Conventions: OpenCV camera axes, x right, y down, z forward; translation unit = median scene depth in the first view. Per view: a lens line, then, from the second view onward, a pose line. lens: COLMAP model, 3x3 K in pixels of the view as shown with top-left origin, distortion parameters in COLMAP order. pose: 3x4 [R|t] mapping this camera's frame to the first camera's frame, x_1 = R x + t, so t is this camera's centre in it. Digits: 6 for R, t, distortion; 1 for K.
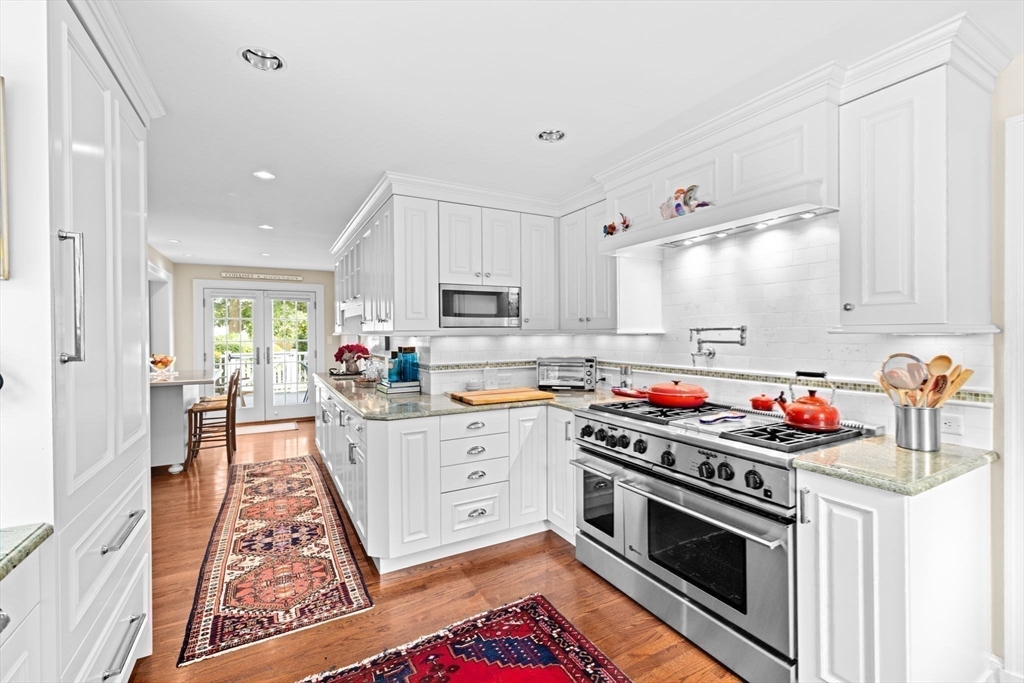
lens RADIAL K [[440.0, 0, 514.2], [0, 440.0, 338.5], [0, 0, 1]] dist [-0.001932, 0.001961]
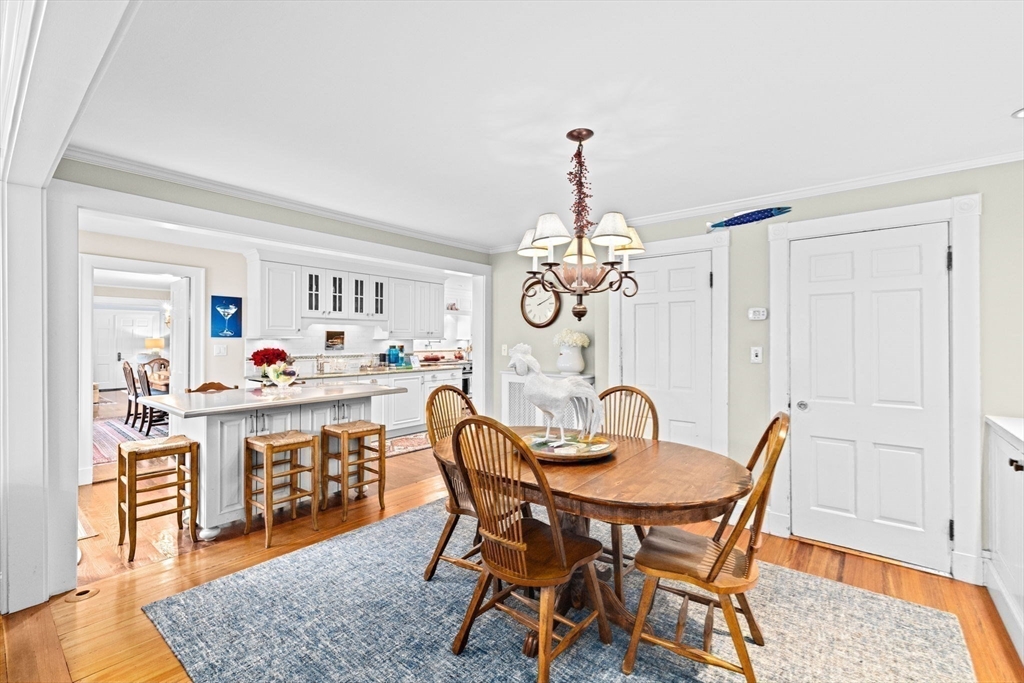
lens RADIAL K [[440.0, 0, 507.5], [0, 440.0, 338.1], [0, 0, 1]] dist [-0.001932, 0.001961]
pose [[-0.358523, 0.010758, 0.933459, -2.937133], [0.010989, 0.999913, -0.007303, 0.009348], [-0.933456, 0.007640, -0.358610, 1.650740]]
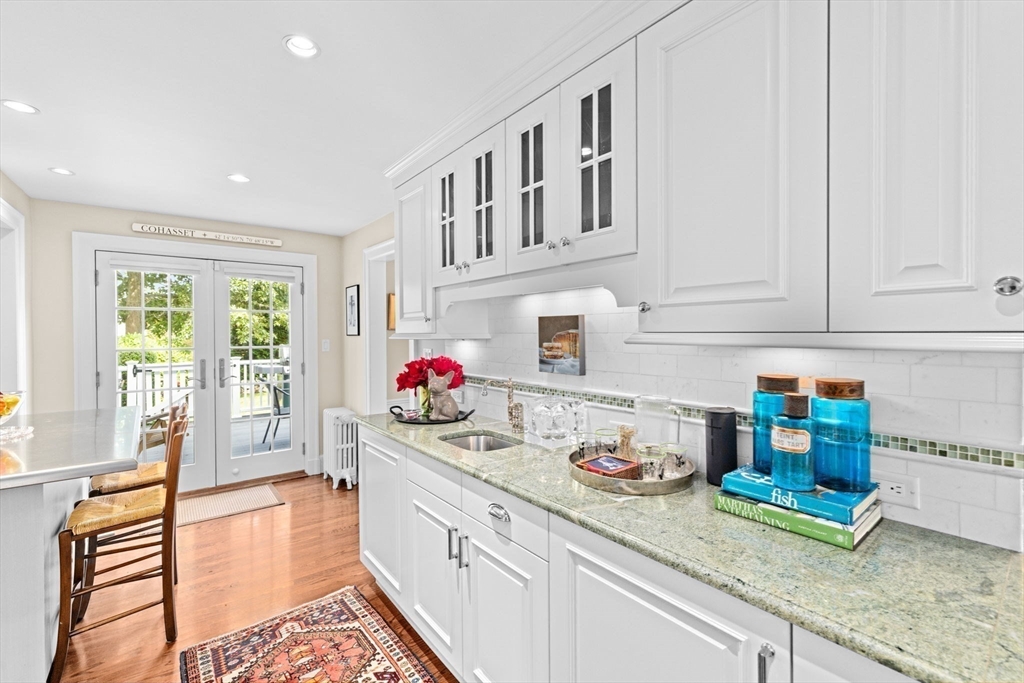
lens RADIAL K [[440.0, 0, 515.9], [0, 440.0, 335.5], [0, 0, 1]] dist [-0.001932, 0.001961]
pose [[0.987247, -0.000756, 0.159191, -0.690420], [0.001893, 0.999974, -0.006989, -0.014733], [-0.159182, 0.007202, 0.987223, 0.942007]]
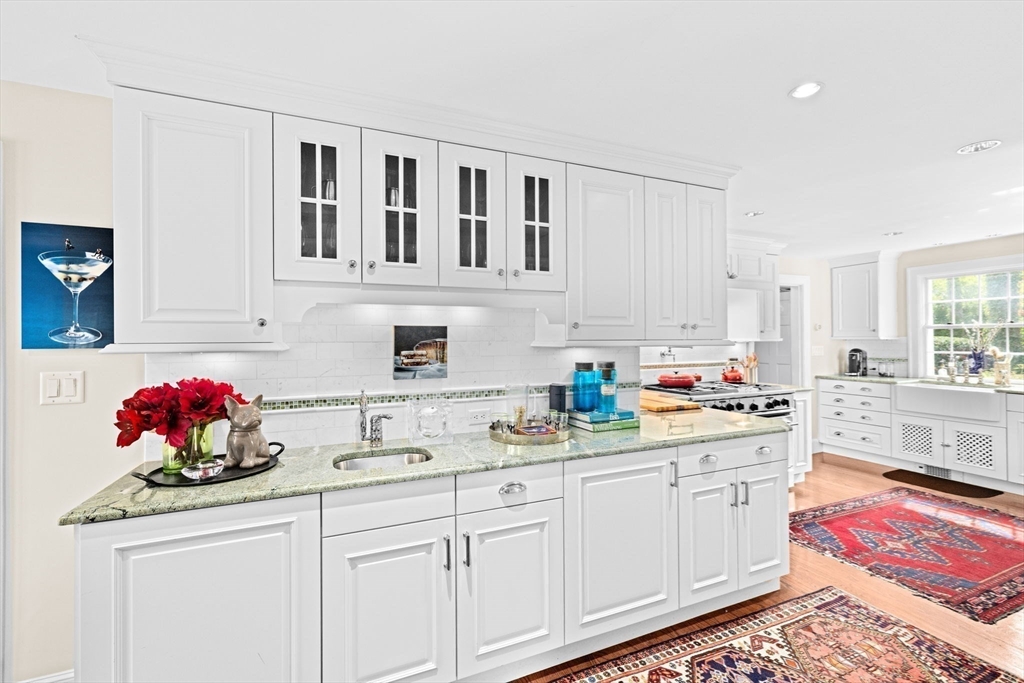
lens RADIAL K [[440.0, 0, 510.0], [0, 440.0, 337.0], [0, 0, 1]] dist [-0.001932, 0.001961]
pose [[0.111215, 0.011229, 0.993733, -1.287885], [0.016819, 0.999772, -0.013180, -0.018914], [-0.993654, 0.018180, 0.111001, 1.412479]]
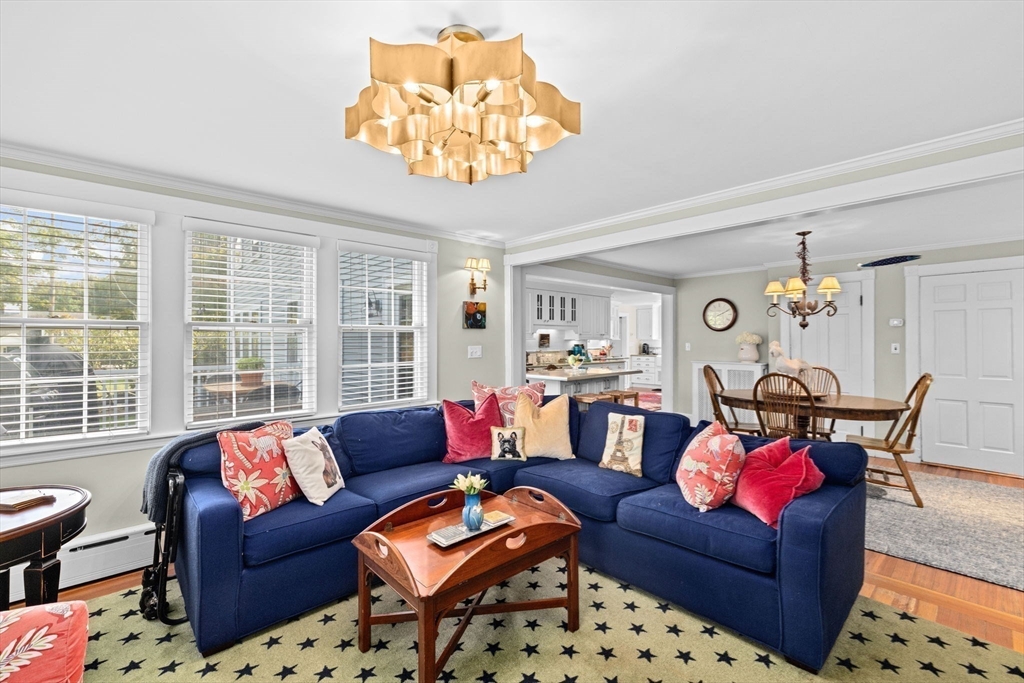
lens RADIAL K [[440.0, 0, 510.3], [0, 440.0, 337.9], [0, 0, 1]] dist [-0.001932, 0.001961]
pose [[-0.227176, 0.013686, 0.973758, -3.524523], [0.012996, 0.999855, -0.011021, 0.007532], [-0.973767, 0.010152, -0.227321, 2.626916]]
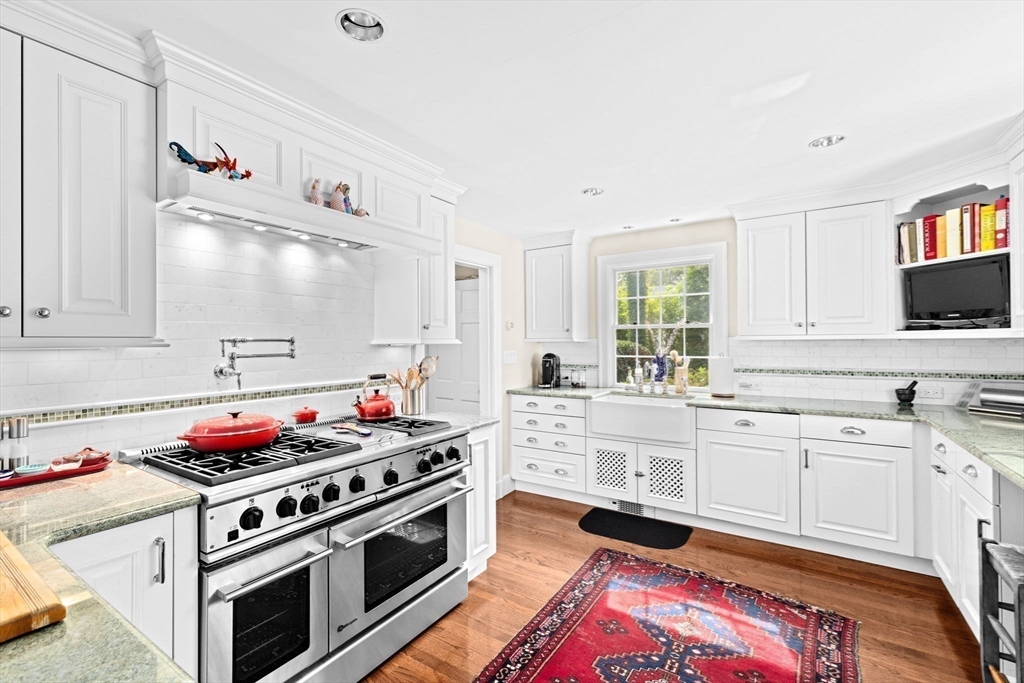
lens RADIAL K [[440.0, 0, 516.8], [0, 440.0, 341.7], [0, 0, 1]] dist [-0.001932, 0.001961]
pose [[-0.472047, 0.009198, 0.881525, -0.469622], [0.018145, 0.999835, -0.000717, -0.008886], [-0.881387, 0.015657, -0.472136, 0.925239]]
